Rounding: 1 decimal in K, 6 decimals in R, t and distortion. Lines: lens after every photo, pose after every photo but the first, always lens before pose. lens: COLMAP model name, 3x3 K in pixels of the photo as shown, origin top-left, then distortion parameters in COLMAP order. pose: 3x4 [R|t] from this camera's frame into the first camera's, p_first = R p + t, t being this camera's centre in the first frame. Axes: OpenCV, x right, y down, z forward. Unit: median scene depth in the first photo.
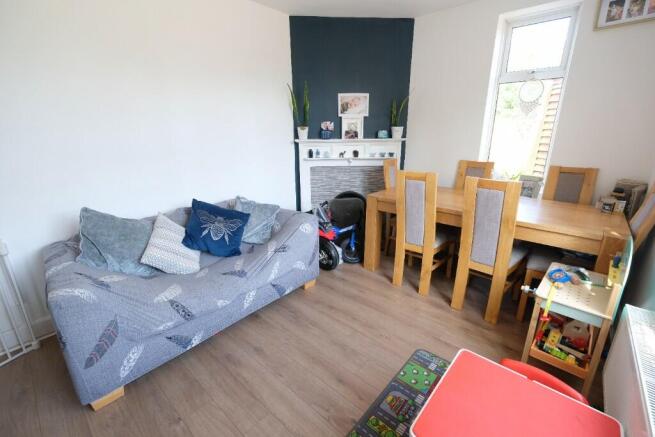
lens RADIAL K [[283.2, 0, 329.3], [0, 283.2, 217.4], [0, 0, 1]] dist [-0.006507, 0.001409]
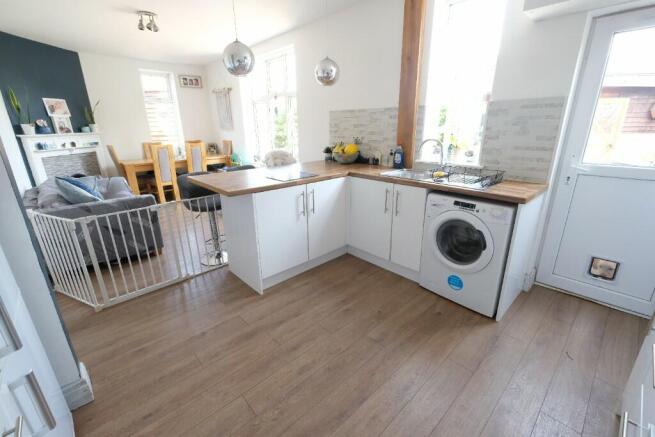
lens RADIAL K [[283.2, 0, 326.4], [0, 283.2, 217.0], [0, 0, 1]] dist [-0.006507, 0.001409]
pose [[0.101243, -0.304872, 0.946997, -1.176732], [0.302253, 0.916319, 0.262682, 0.103168], [-0.947836, 0.259638, 0.184919, -0.295919]]
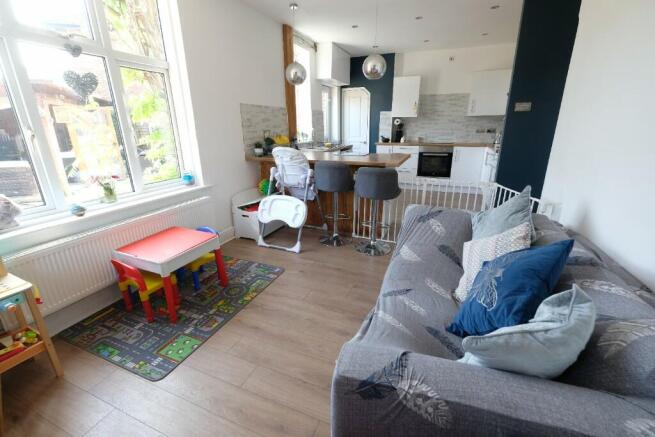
lens RADIAL K [[283.2, 0, 326.9], [0, 283.2, 215.3], [0, 0, 1]] dist [-0.006507, 0.001409]
pose [[-0.947538, 0.113447, -0.298835, 0.028589], [-0.077855, 0.824833, 0.559991, -0.232270], [0.310018, 0.553878, -0.772728, 0.849211]]
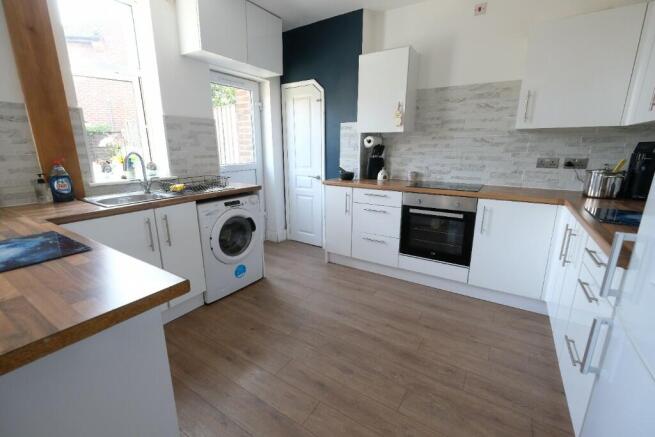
lens RADIAL K [[283.2, 0, 329.3], [0, 283.2, 215.6], [0, 0, 1]] dist [-0.006507, 0.001409]
pose [[-0.988256, 0.041884, -0.146956, -0.705249], [-0.039461, 0.859134, 0.510226, -0.016278], [0.147626, 0.510033, -0.847392, 0.177140]]
